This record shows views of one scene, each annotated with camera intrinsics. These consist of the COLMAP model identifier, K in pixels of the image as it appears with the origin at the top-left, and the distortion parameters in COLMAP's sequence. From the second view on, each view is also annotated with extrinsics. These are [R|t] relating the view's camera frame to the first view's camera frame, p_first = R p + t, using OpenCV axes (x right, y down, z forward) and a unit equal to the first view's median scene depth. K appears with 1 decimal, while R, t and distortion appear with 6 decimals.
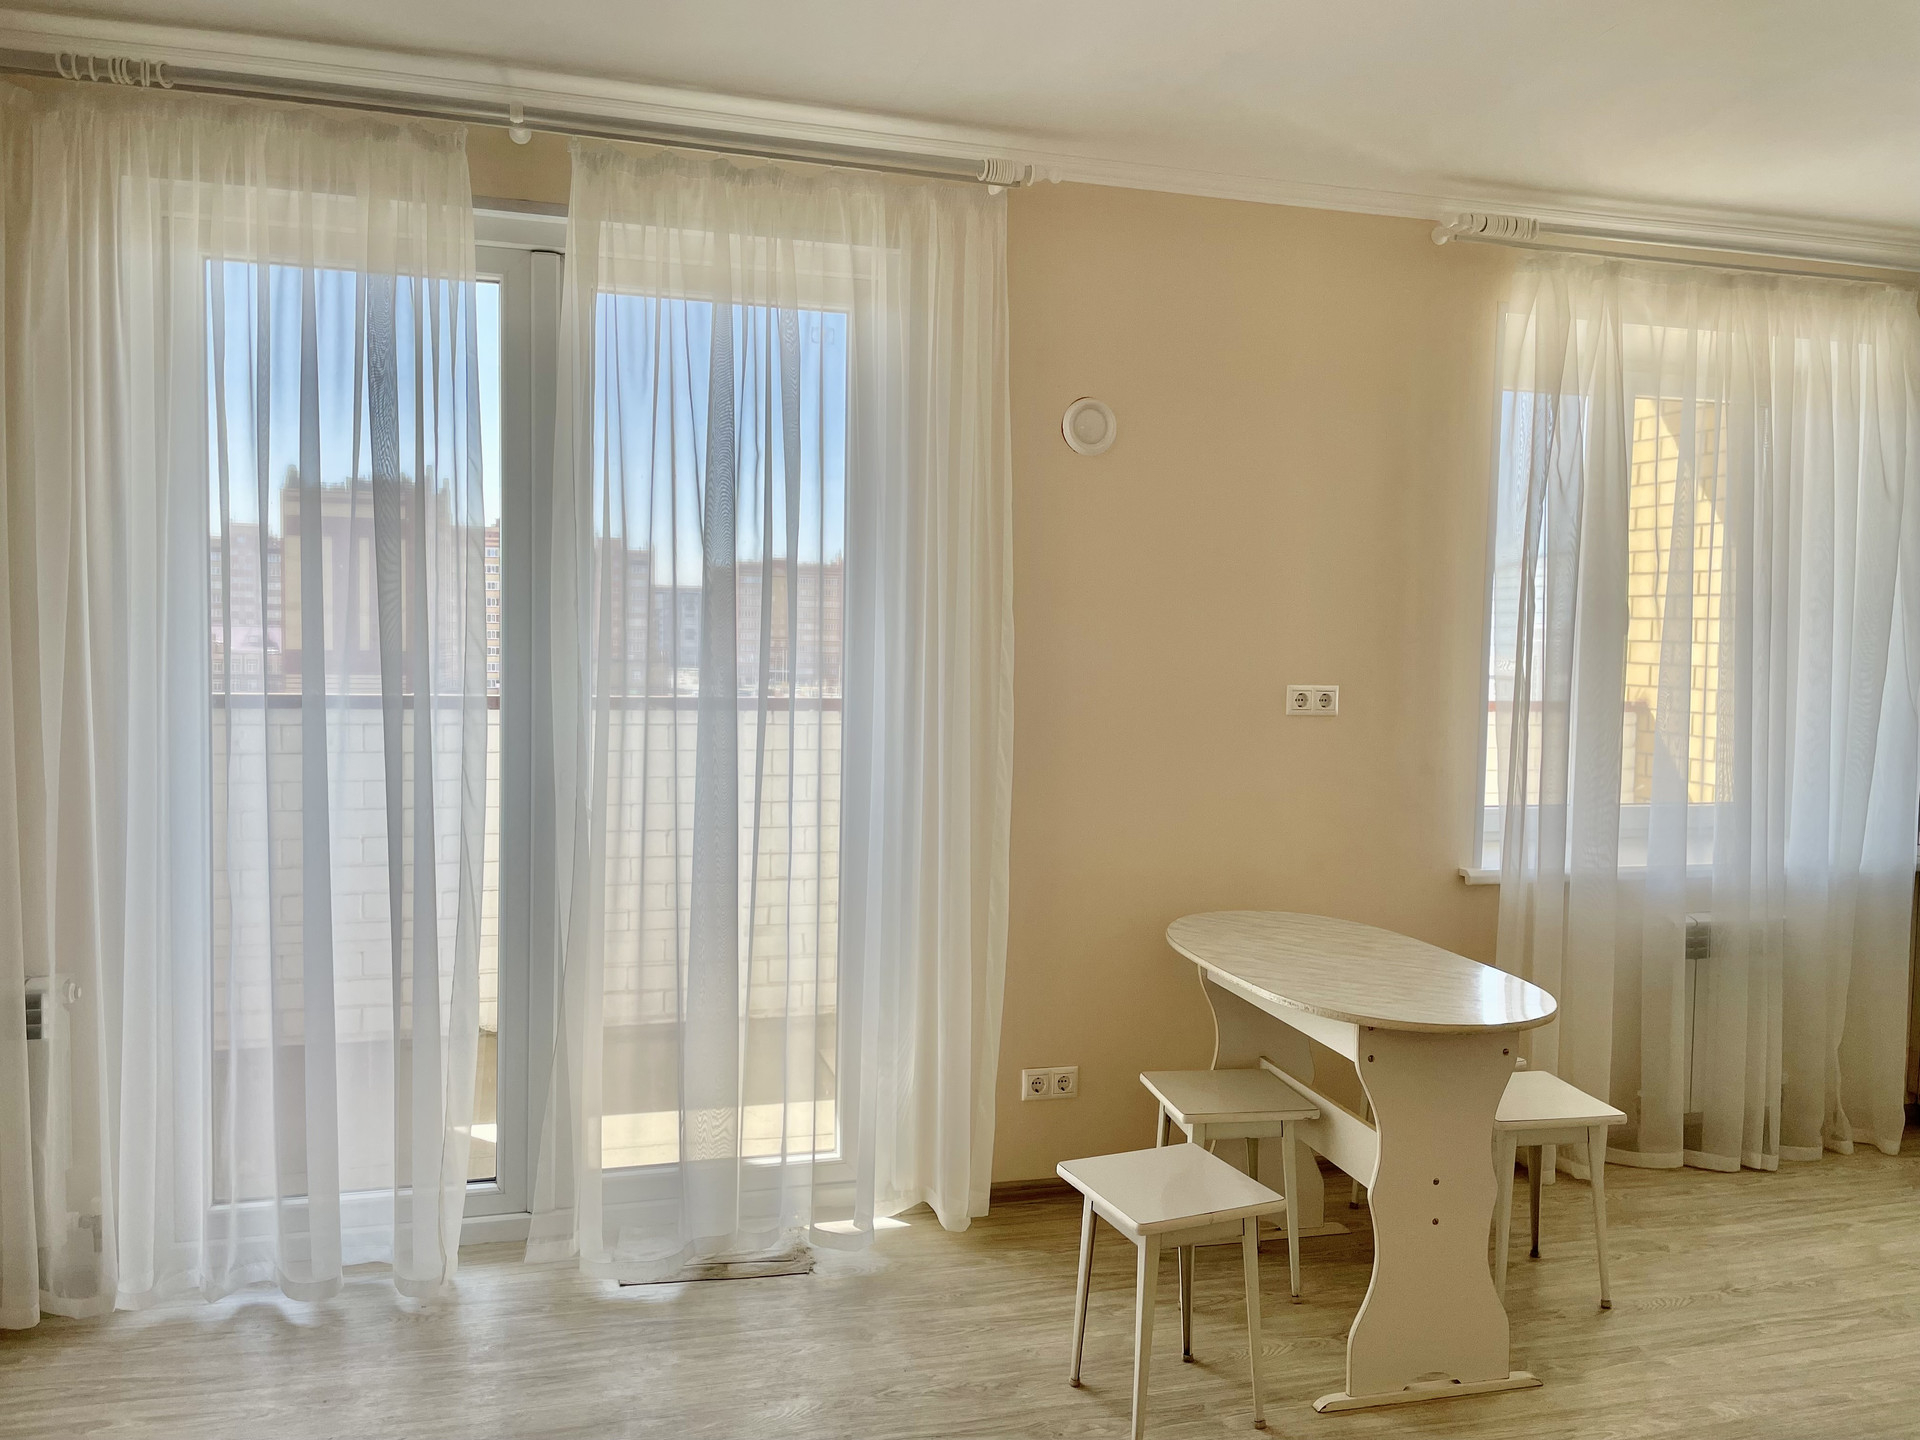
lens RADIAL K [[1463.8, 0, 968.4], [0, 1463.8, 707.1], [0, 0, 1]] dist [0.074235, -0.097966]
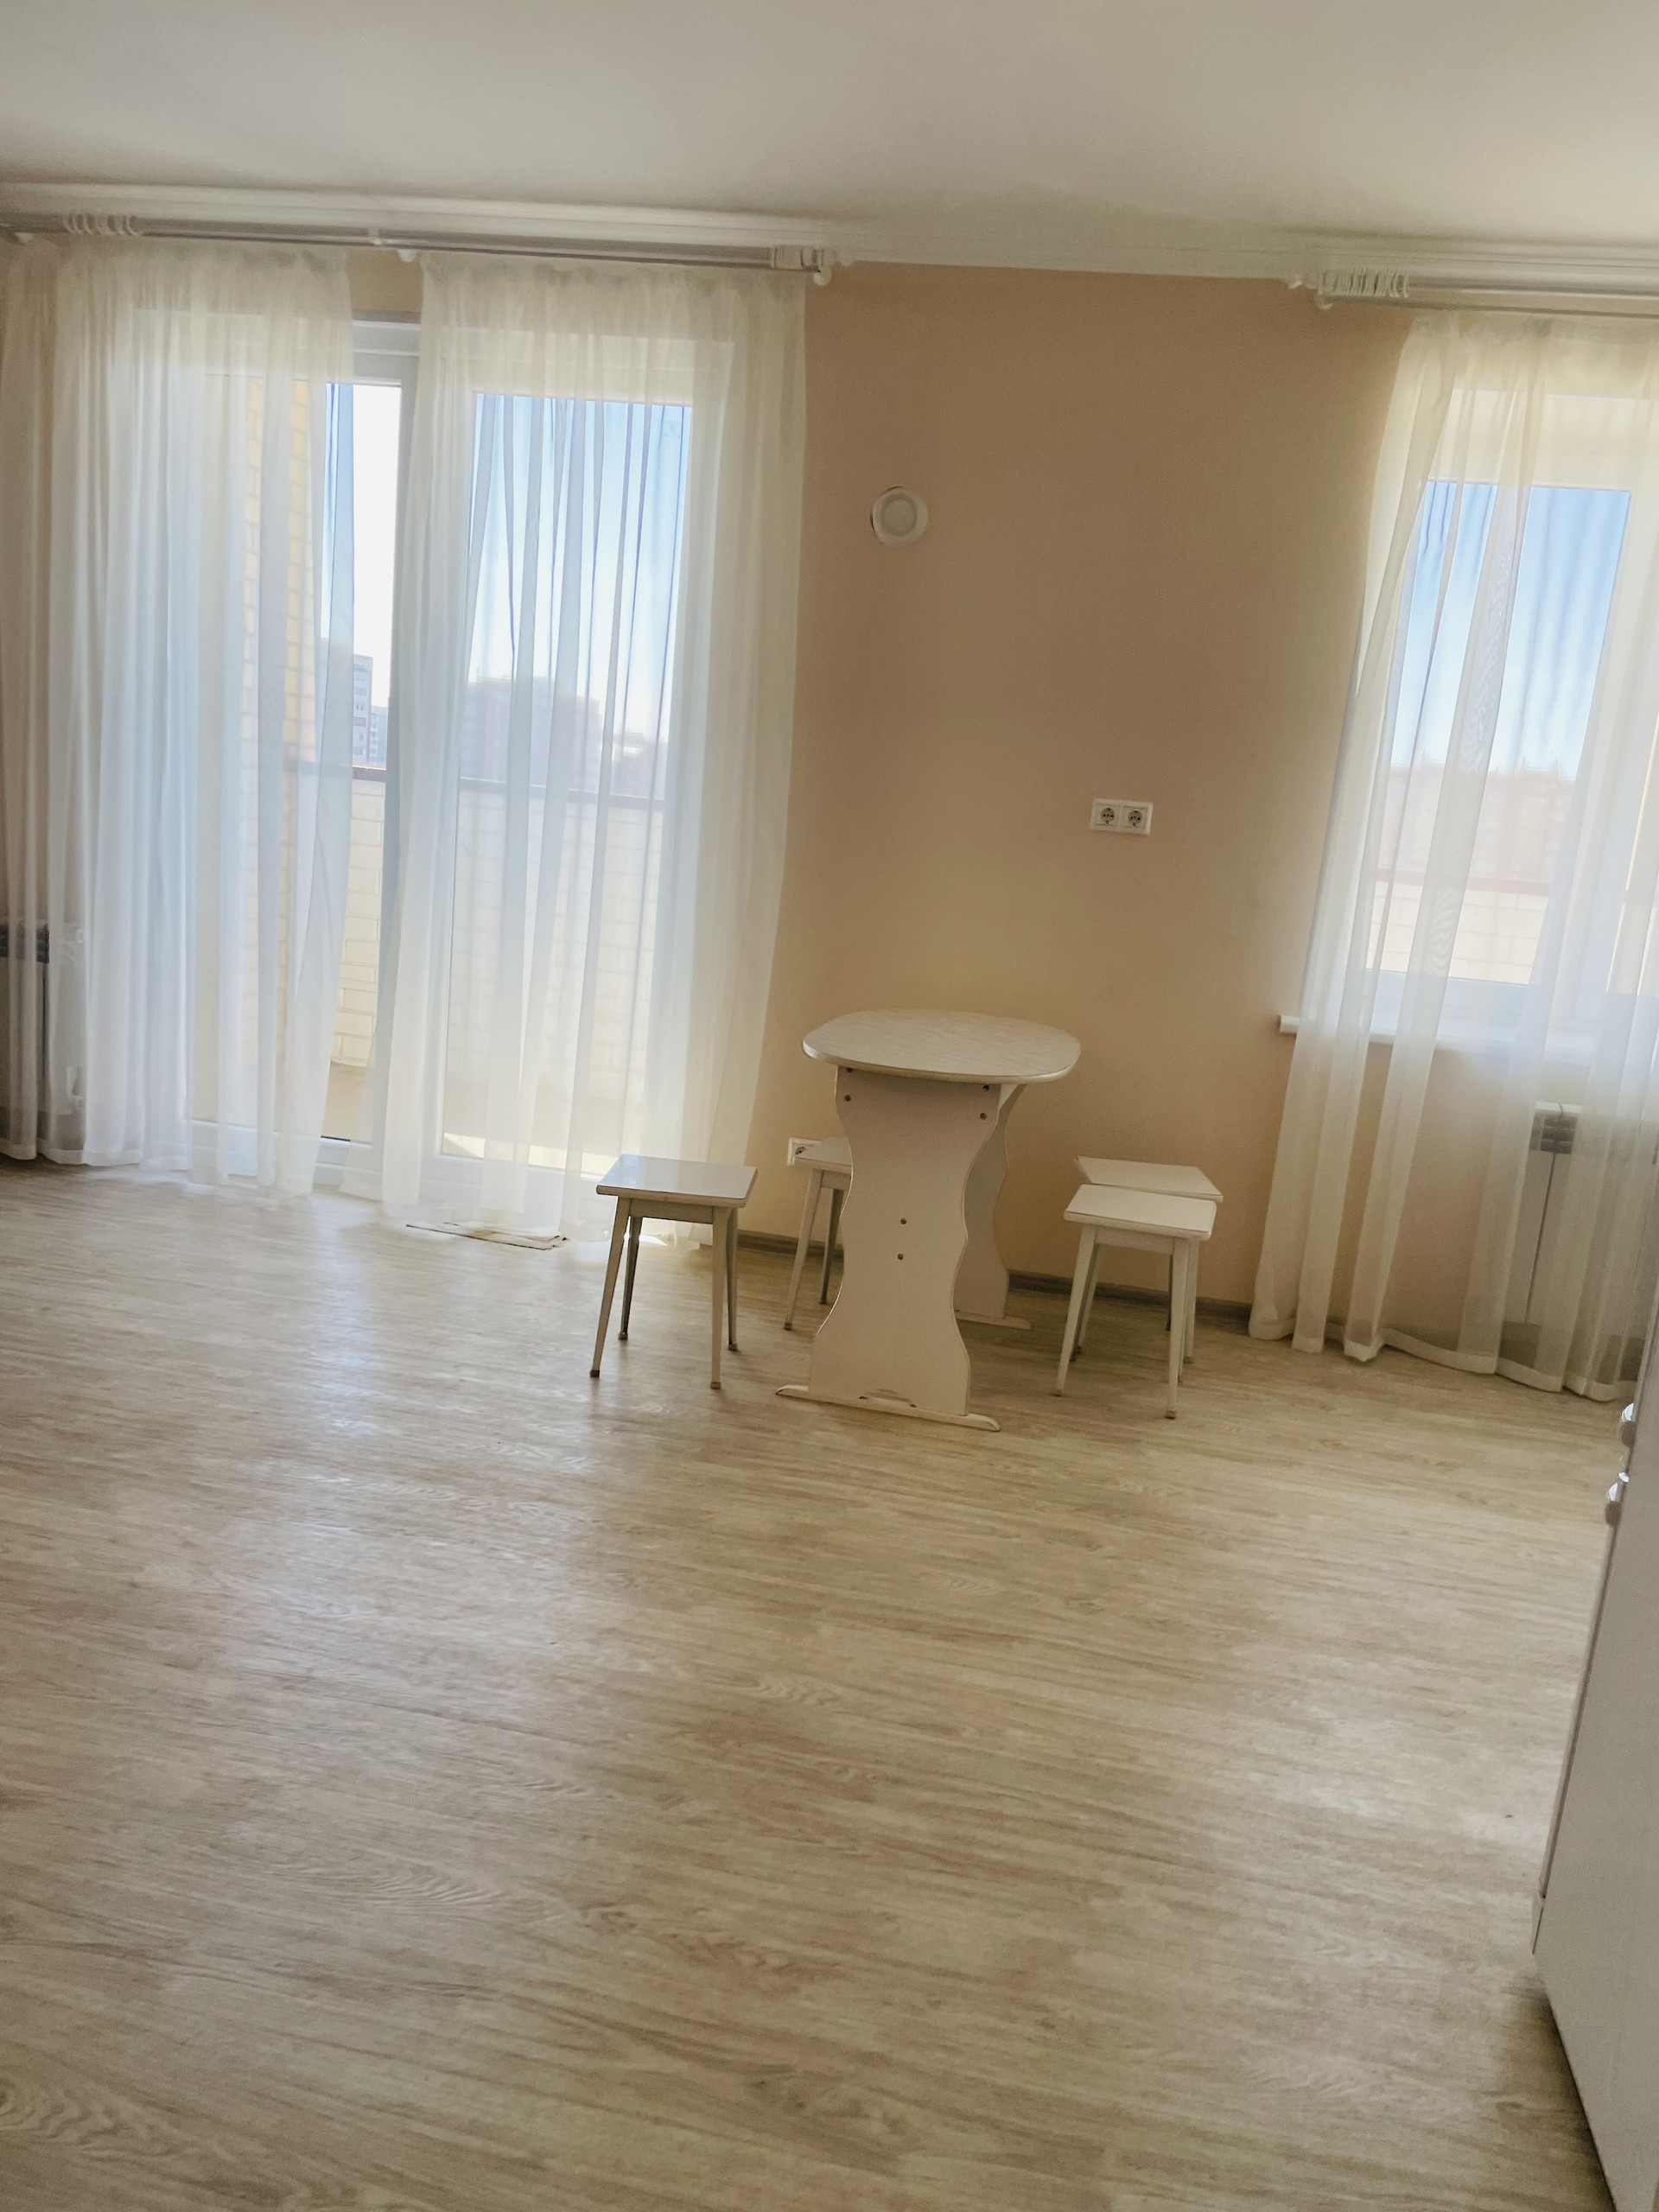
lens RADIAL K [[1686.4, 0, 848.5], [0, 1686.4, 1136.1], [0, 0, 1]] dist [0.074235, -0.097966]
pose [[0.891059, 0.151593, -0.427824, 0.591028], [-0.100062, 0.984995, 0.140612, 0.064464], [0.442720, -0.082485, 0.892858, -0.092183]]
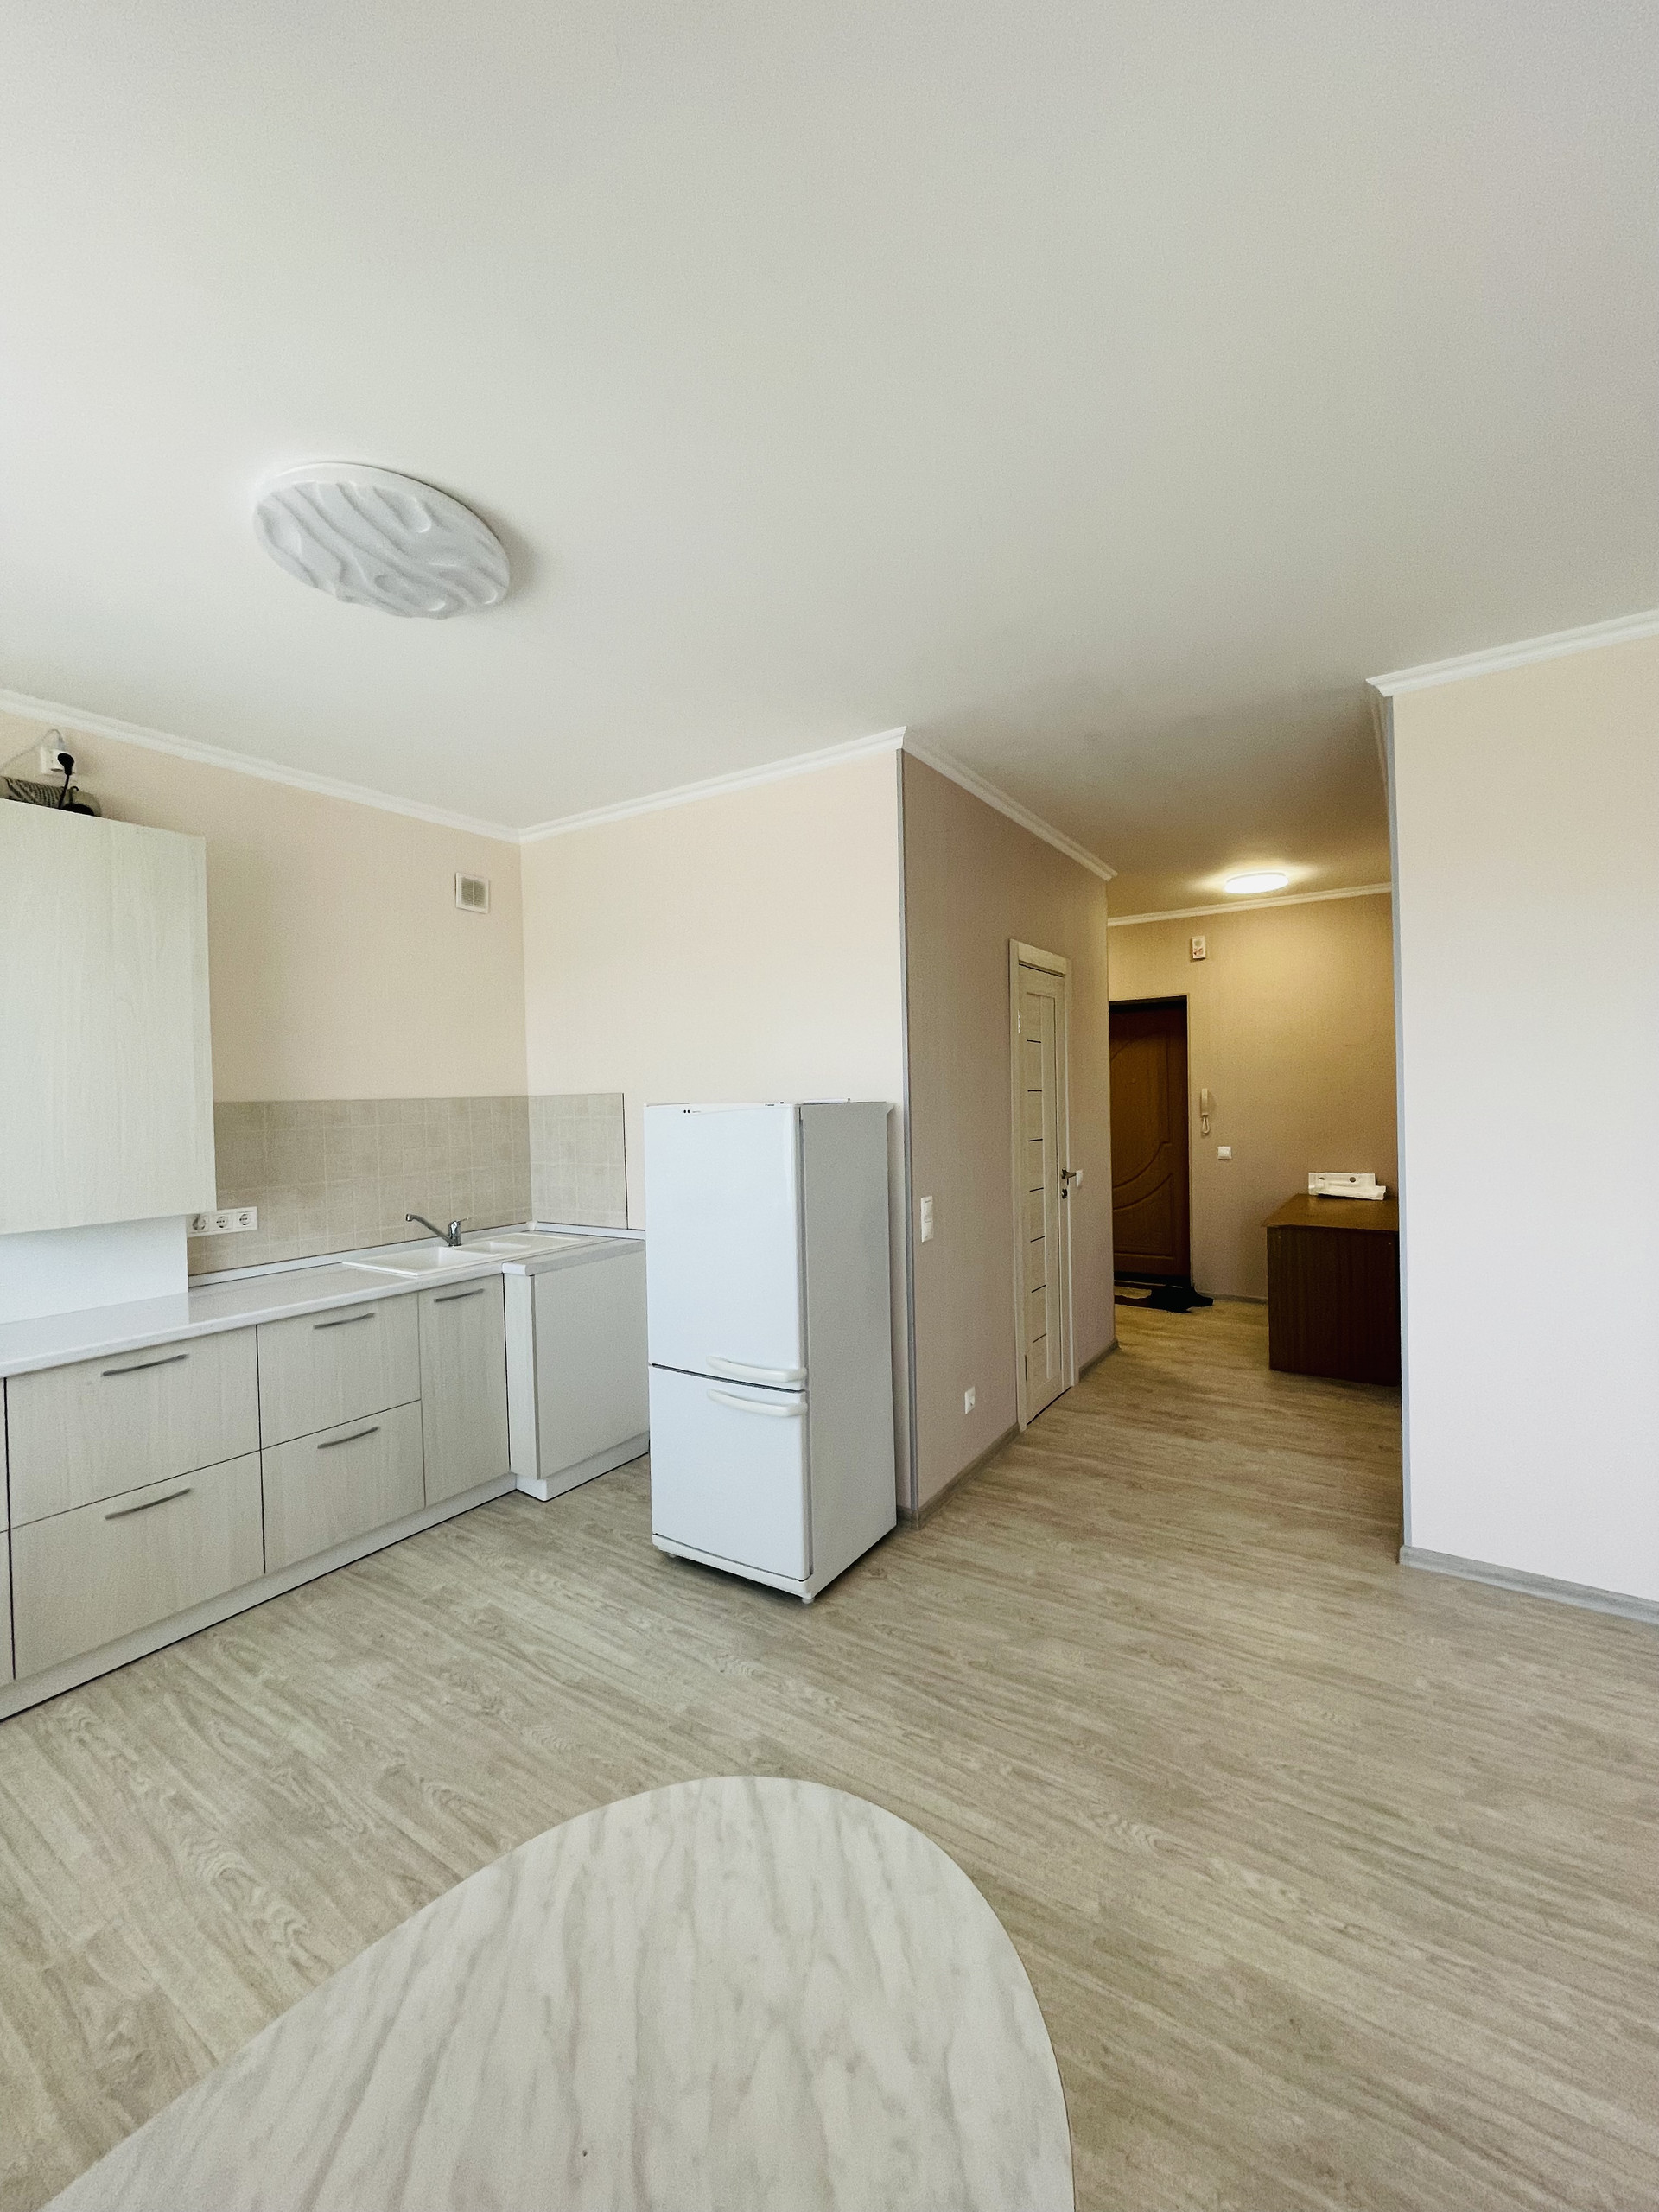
lens RADIAL K [[888.8, 0, 843.3], [0, 888.8, 1098.6], [0, 0, 1]] dist [-0.004858, 0.000458]
pose [[-0.659067, -0.011184, 0.752001, 0.091221], [0.050743, 0.996950, 0.059299, -0.039101], [-0.750371, 0.077241, -0.656489, 0.827541]]
